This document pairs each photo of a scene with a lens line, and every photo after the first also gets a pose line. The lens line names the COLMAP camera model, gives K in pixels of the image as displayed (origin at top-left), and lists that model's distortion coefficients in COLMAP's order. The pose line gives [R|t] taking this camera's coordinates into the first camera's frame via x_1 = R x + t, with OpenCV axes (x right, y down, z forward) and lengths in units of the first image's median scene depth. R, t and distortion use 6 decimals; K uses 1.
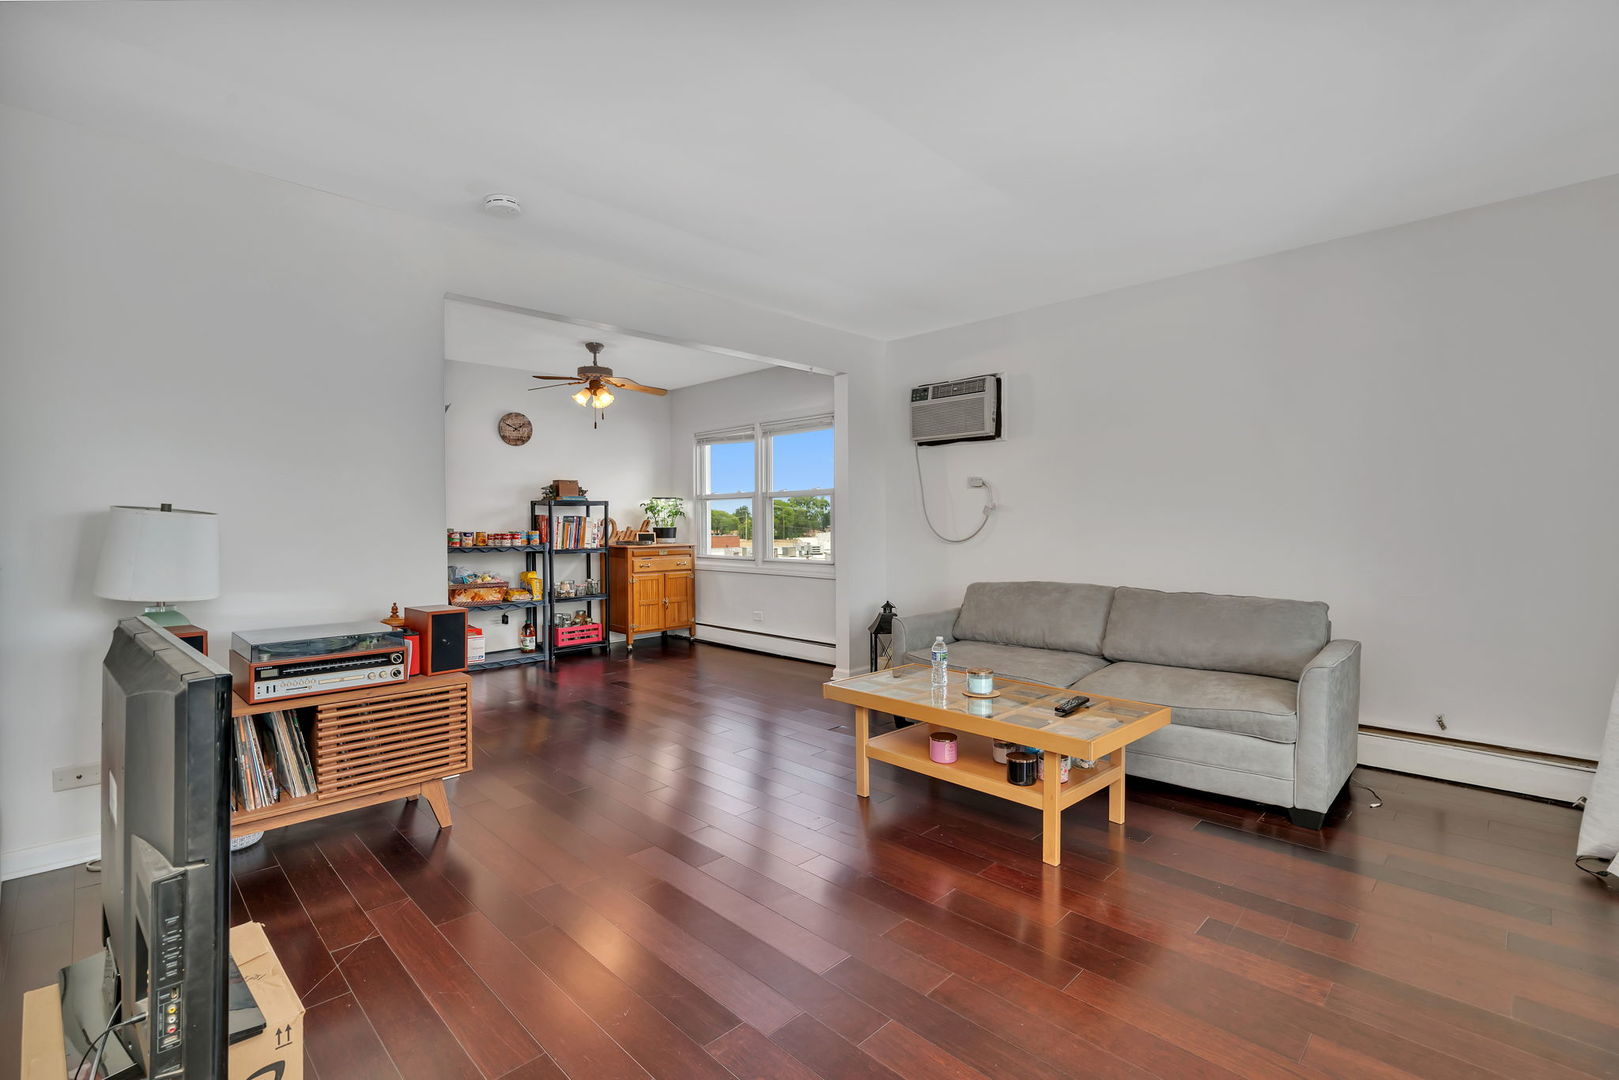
lens RADIAL K [[751.3, 0, 791.8], [0, 751.3, 542.6], [0, 0, 1]] dist [0.001550, 0.000683]
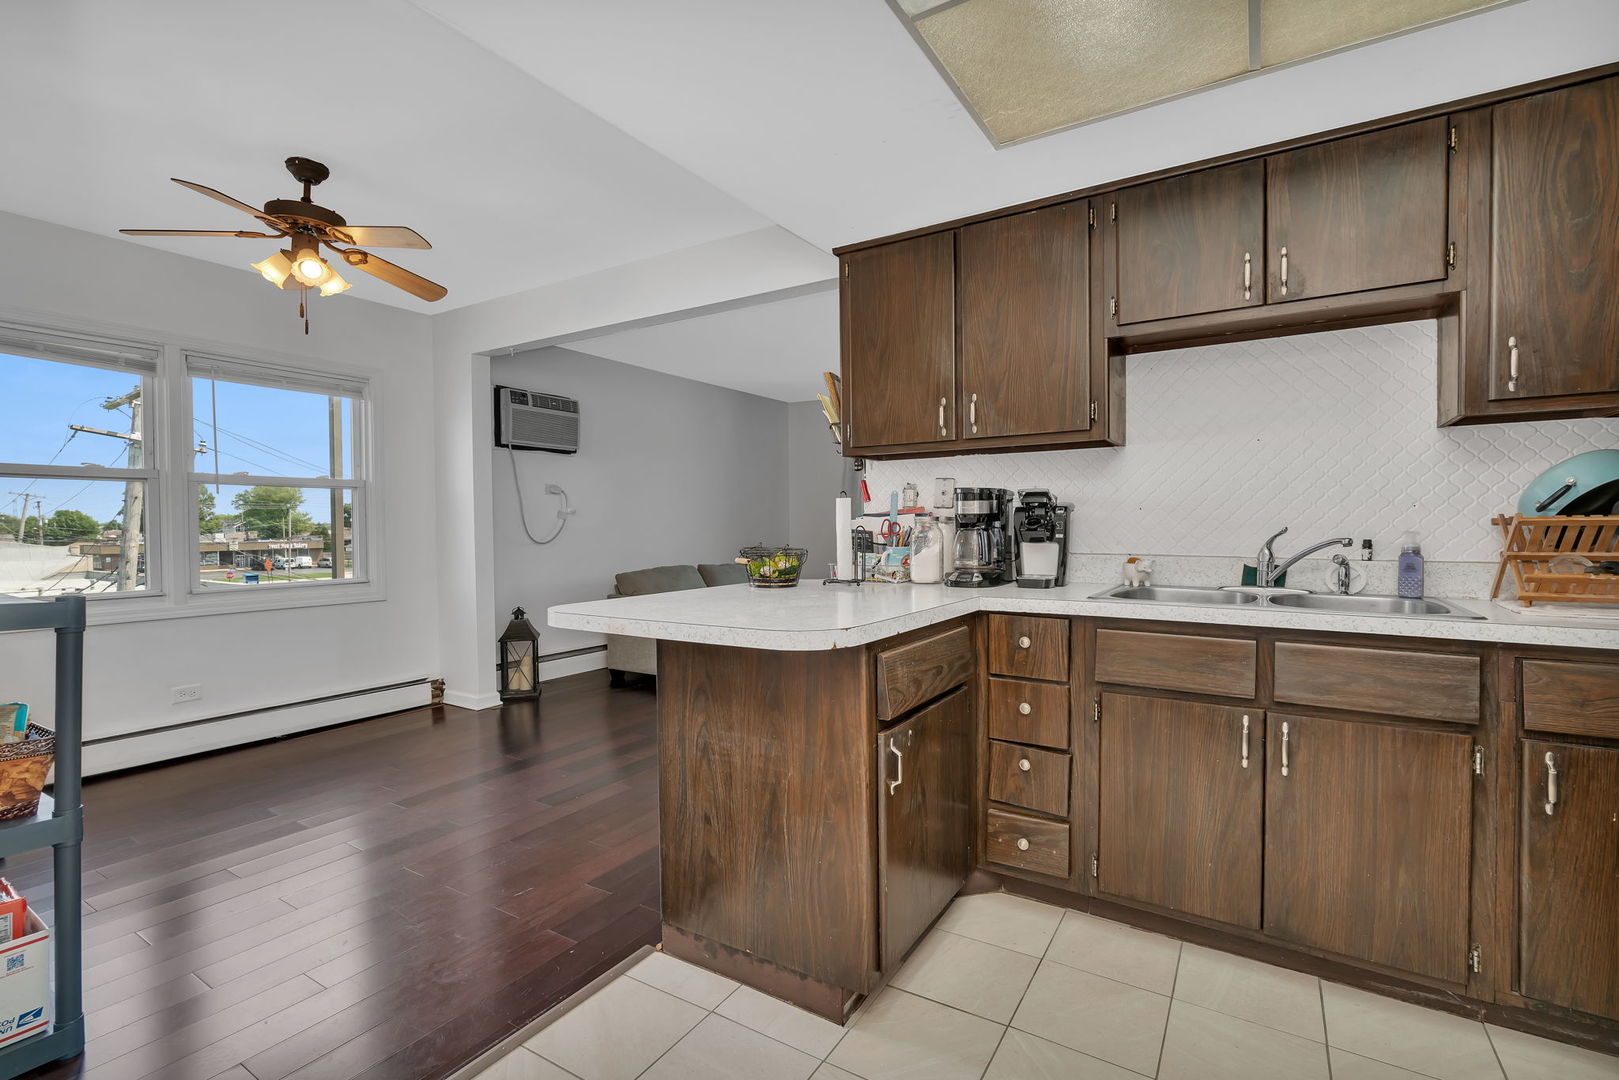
lens RADIAL K [[751.3, 0, 791.8], [0, 751.3, 542.6], [0, 0, 1]] dist [0.001550, 0.000683]
pose [[-0.211429, -0.015868, 0.977265, -0.704341], [0.028530, 0.999342, 0.022398, -0.012038], [-0.976977, 0.032617, -0.210837, 0.677195]]
